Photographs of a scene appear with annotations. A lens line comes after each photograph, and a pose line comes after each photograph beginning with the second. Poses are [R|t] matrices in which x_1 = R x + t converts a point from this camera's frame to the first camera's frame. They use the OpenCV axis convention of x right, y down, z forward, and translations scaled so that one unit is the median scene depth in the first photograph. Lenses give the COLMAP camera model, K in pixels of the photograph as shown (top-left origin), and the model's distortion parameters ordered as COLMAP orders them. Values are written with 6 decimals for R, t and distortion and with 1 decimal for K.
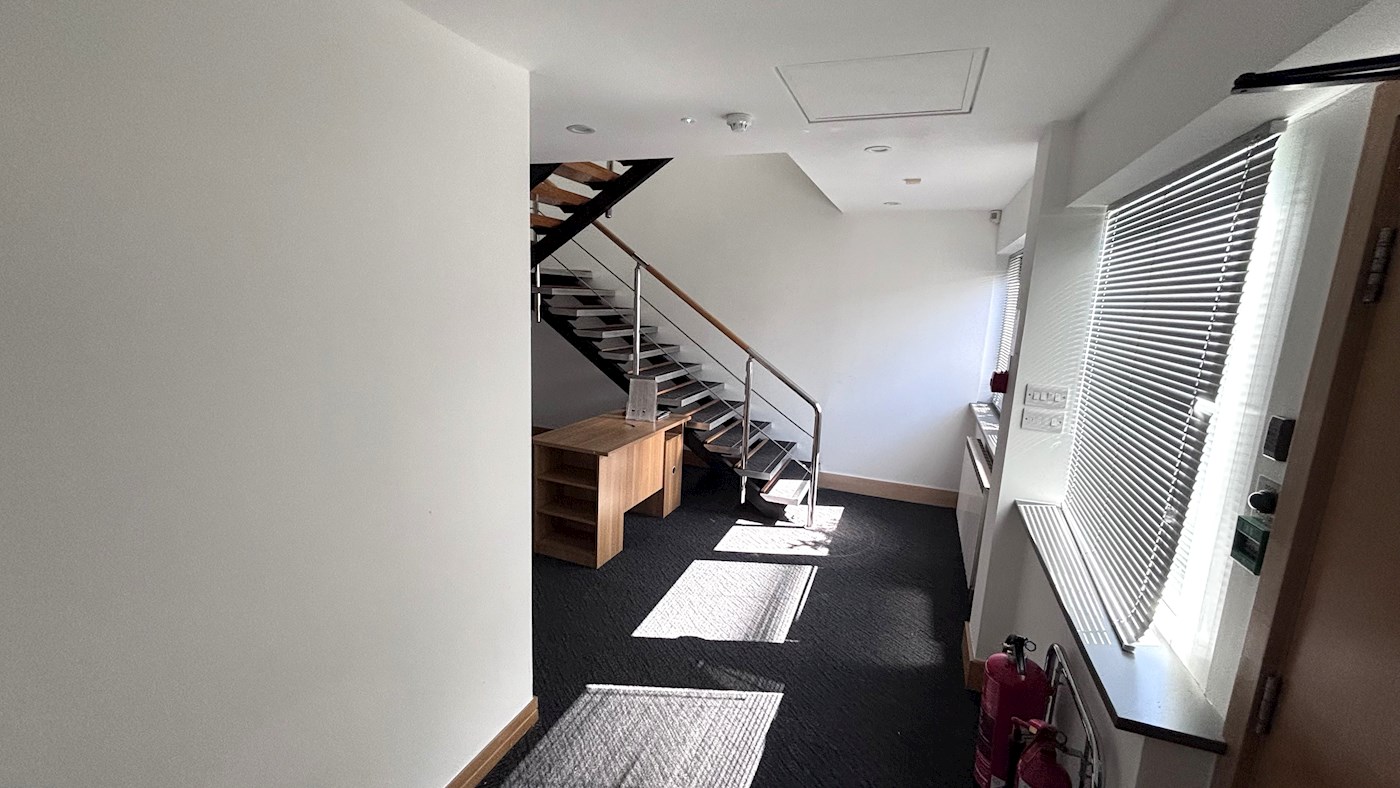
lens RADIAL K [[565.7, 0, 694.4], [0, 565.7, 392.0], [0, 0, 1]] dist [0.000316, 0.000220]
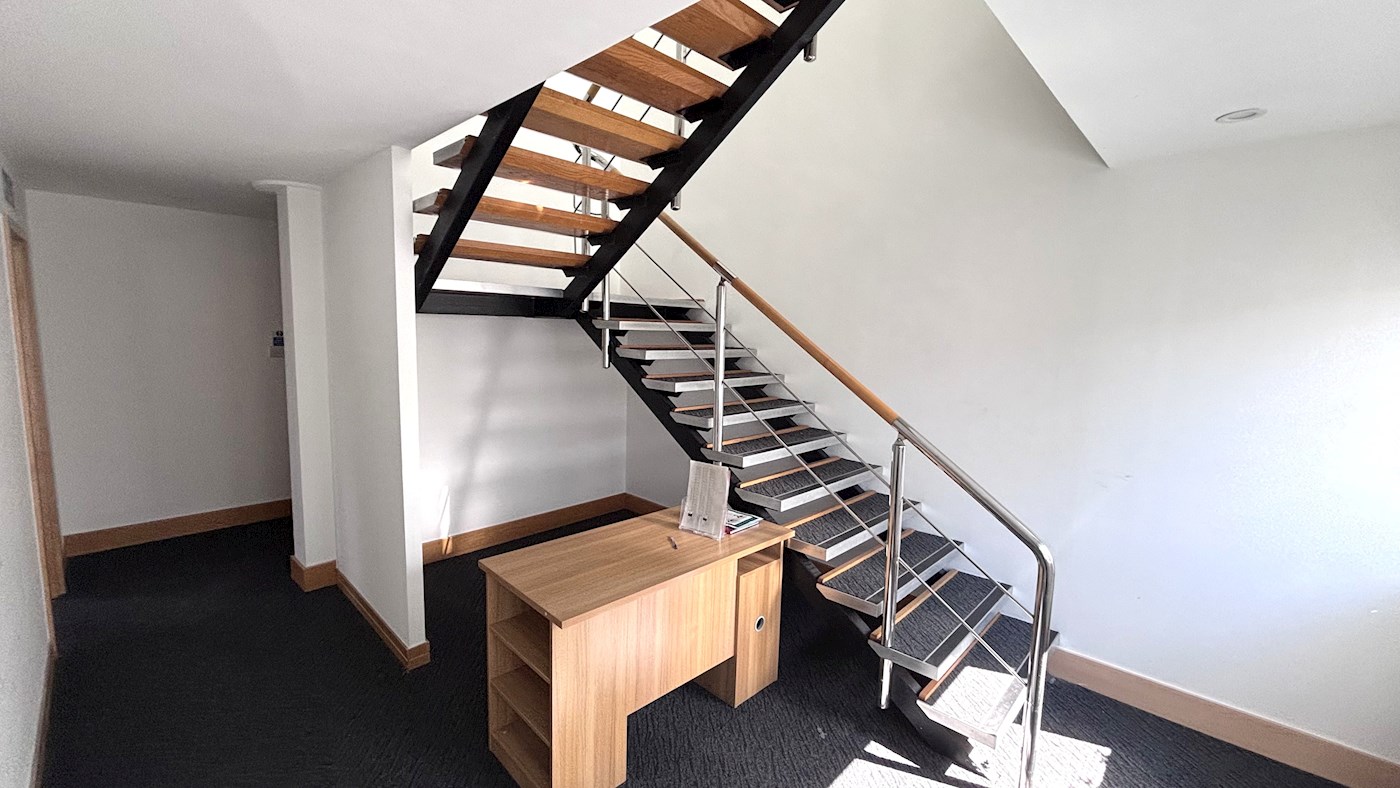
lens RADIAL K [[553.5, 0, 704.4], [0, 553.5, 384.3], [0, 0, 1]] dist [-0.006639, -0.000117]
pose [[0.925813, 0.018799, -0.377513, 0.119368], [-0.050909, 0.995864, -0.075259, -0.059755], [0.374537, 0.088895, 0.922941, 0.428043]]
